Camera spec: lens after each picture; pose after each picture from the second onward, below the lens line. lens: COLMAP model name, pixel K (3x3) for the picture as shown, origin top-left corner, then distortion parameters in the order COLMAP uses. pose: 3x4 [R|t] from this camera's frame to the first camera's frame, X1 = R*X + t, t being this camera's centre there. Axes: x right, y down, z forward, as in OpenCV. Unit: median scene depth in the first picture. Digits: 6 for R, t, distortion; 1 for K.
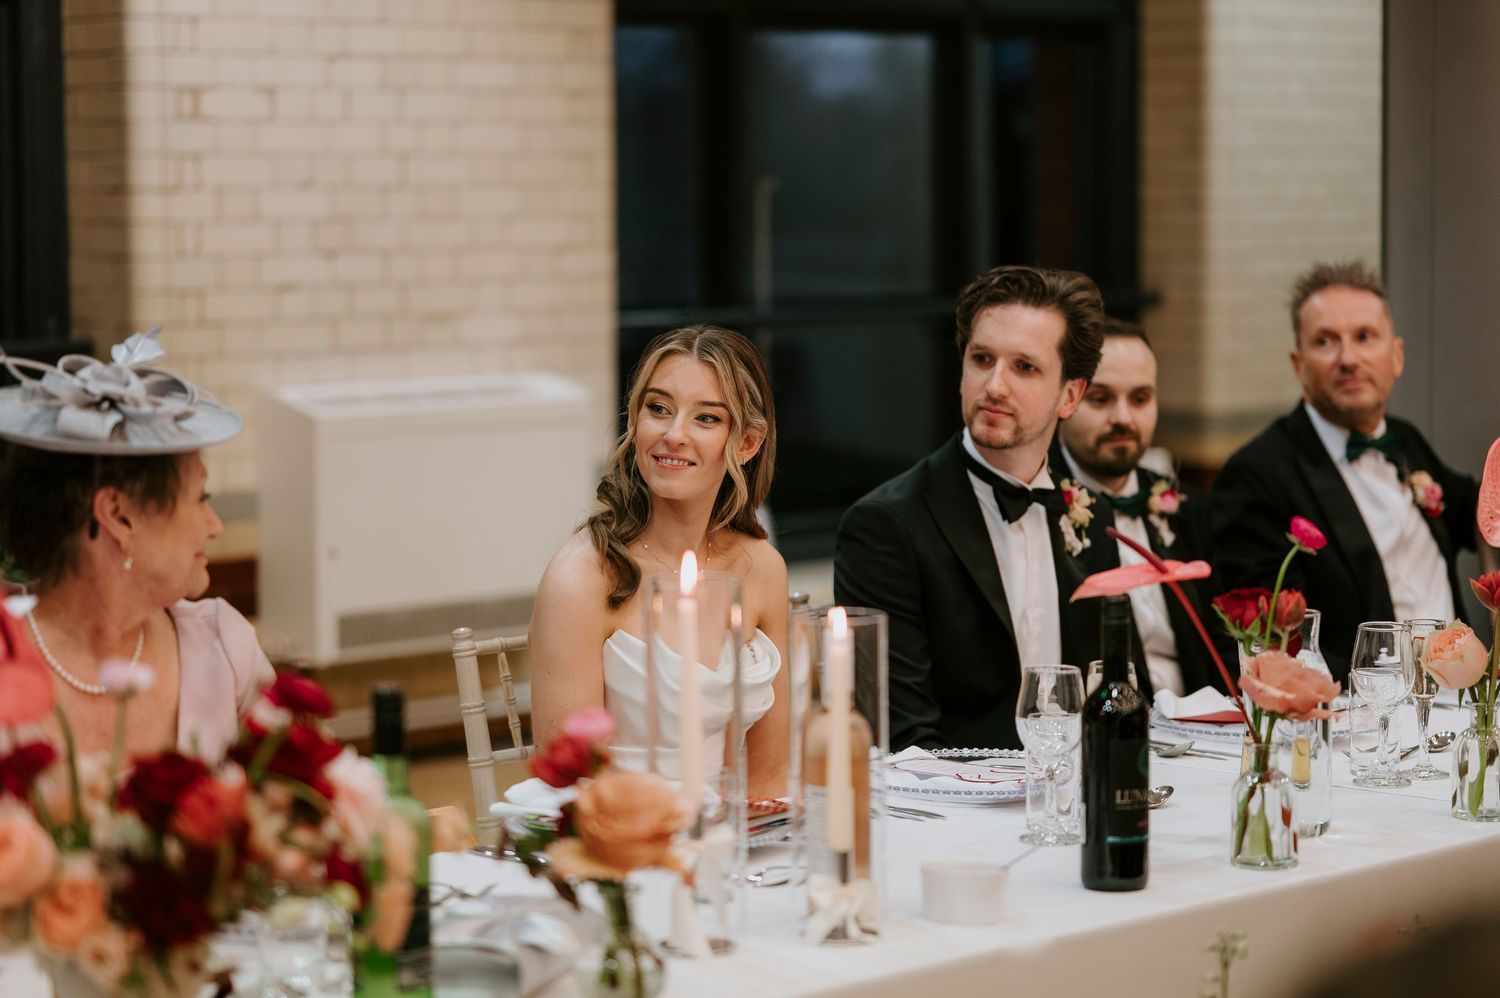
lens RADIAL K [[3689.8, 0, 750.0], [0, 3689.8, 499.0], [0, 0, 1]] dist [0.034133, -0.372089]
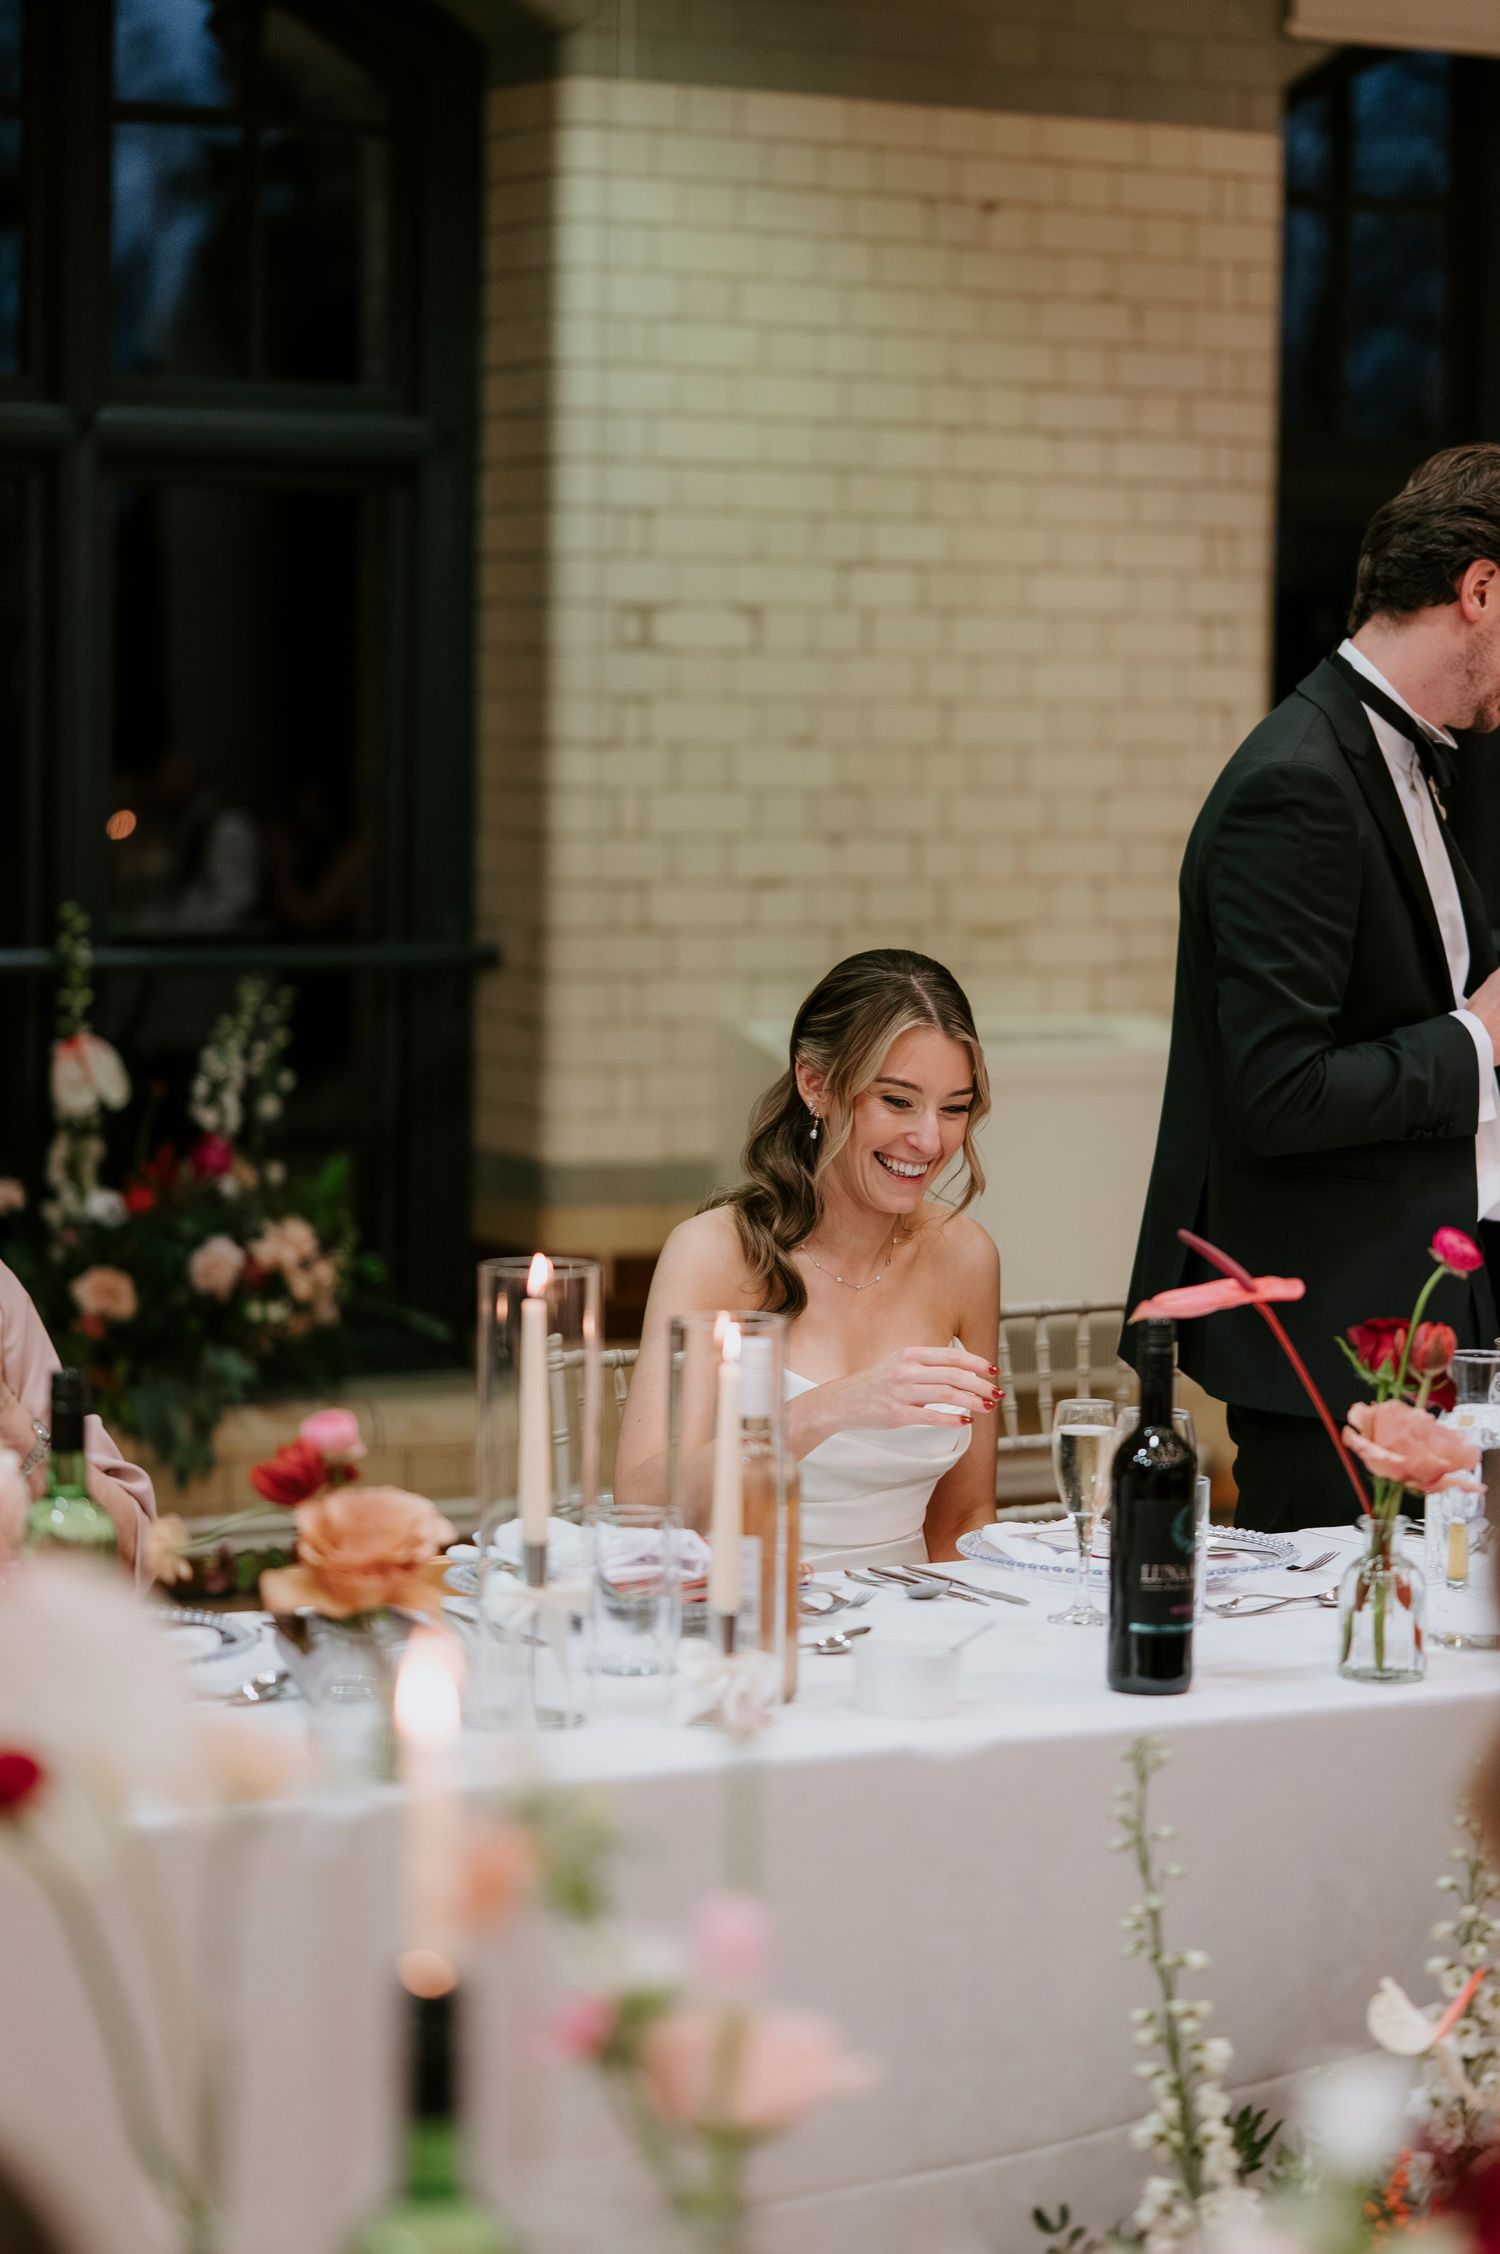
lens RADIAL K [[5629.0, 0, 750.0], [0, 5629.0, 1127.0], [0, 0, 1]] dist [-0.032976, -0.274833]
pose [[0.975503, 0.039868, -0.216344, 0.114427], [-0.042696, 0.999053, -0.008413, -0.000109], [0.215804, 0.017444, 0.976281, -0.077899]]
